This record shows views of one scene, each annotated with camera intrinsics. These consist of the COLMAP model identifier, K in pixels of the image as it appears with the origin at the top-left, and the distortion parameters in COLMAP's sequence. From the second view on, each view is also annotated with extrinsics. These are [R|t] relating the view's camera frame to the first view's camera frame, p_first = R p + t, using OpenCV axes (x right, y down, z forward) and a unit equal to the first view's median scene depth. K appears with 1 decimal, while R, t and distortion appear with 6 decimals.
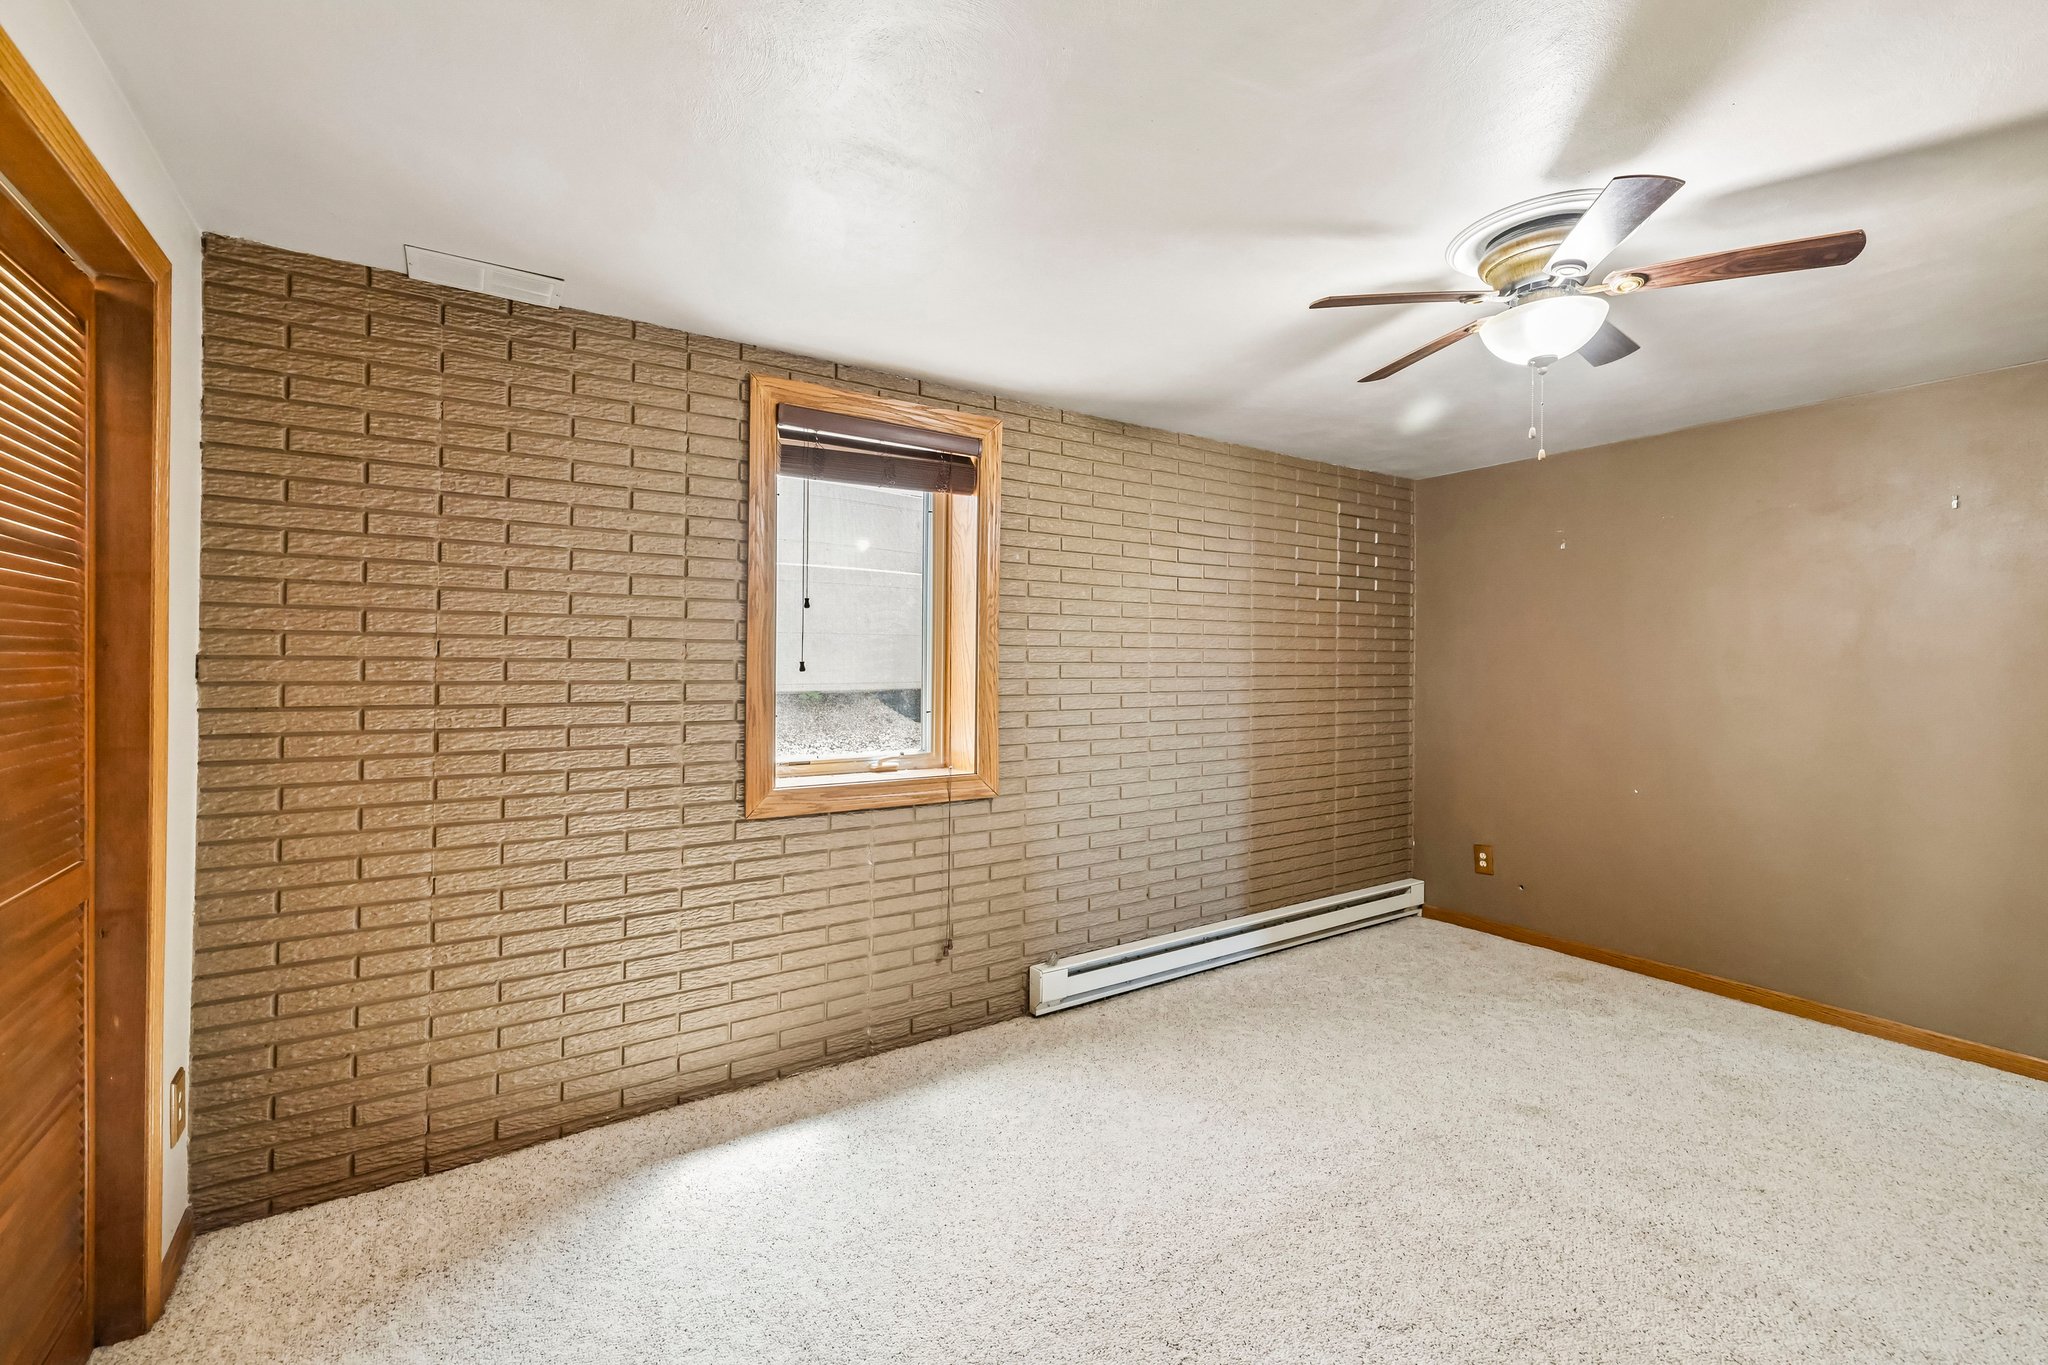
lens RADIAL K [[865.8, 0, 1014.1], [0, 865.8, 669.2], [0, 0, 1]] dist [0.000619, 0.000573]
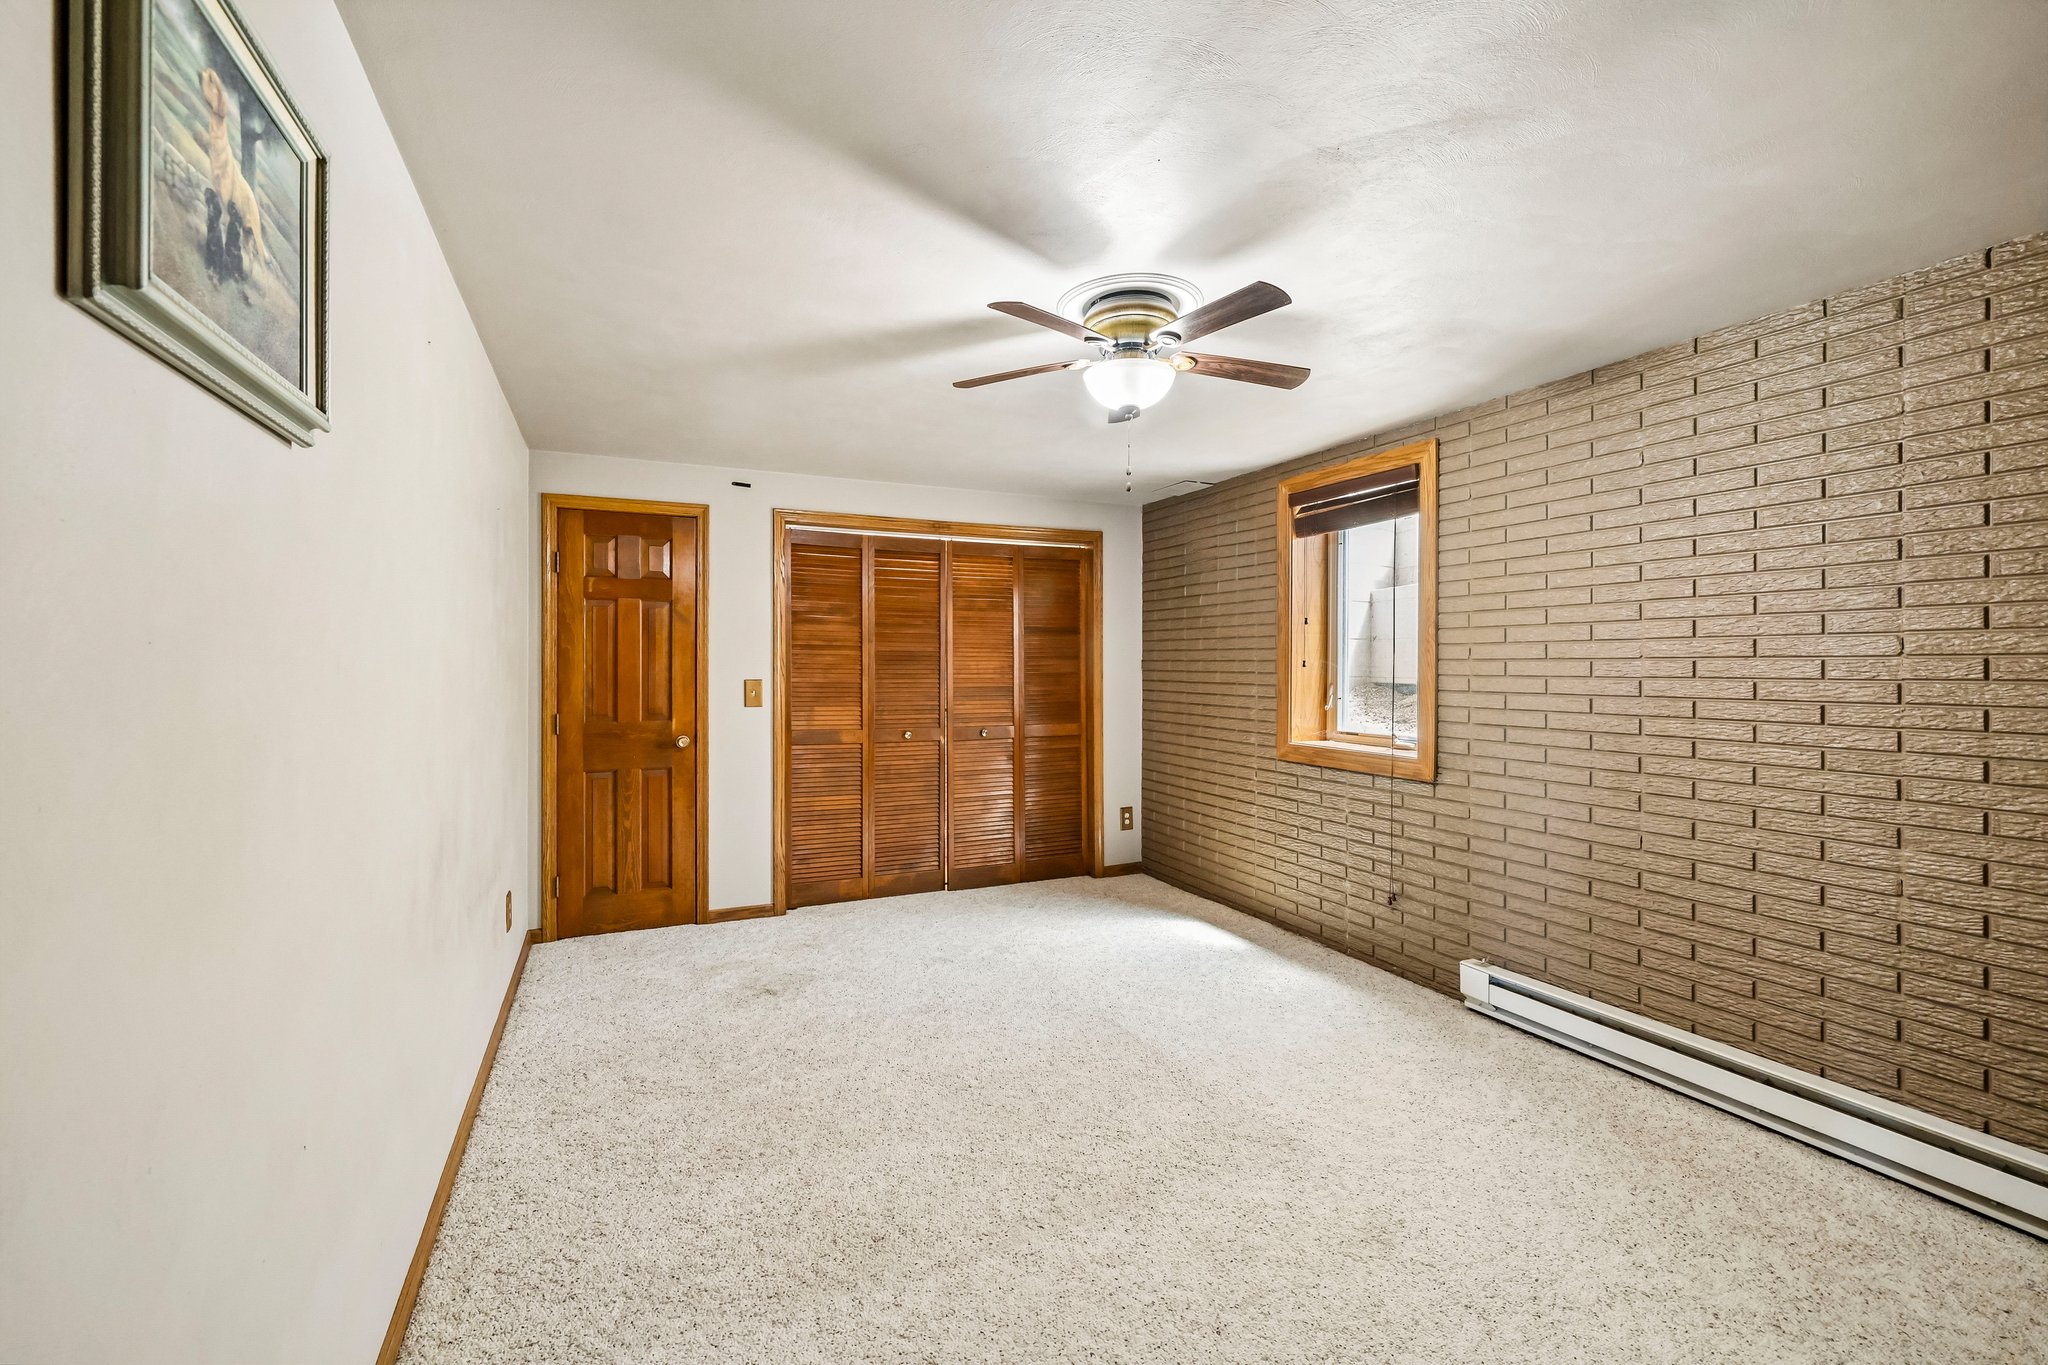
lens RADIAL K [[865.8, 0, 1014.1], [0, 865.8, 669.2], [0, 0, 1]] dist [0.000619, 0.000573]
pose [[-0.154892, 0.002879, -0.987927, 1.188780], [-0.007195, 0.999966, 0.004042, 0.003201], [0.987905, 0.007734, -0.154866, 0.670783]]
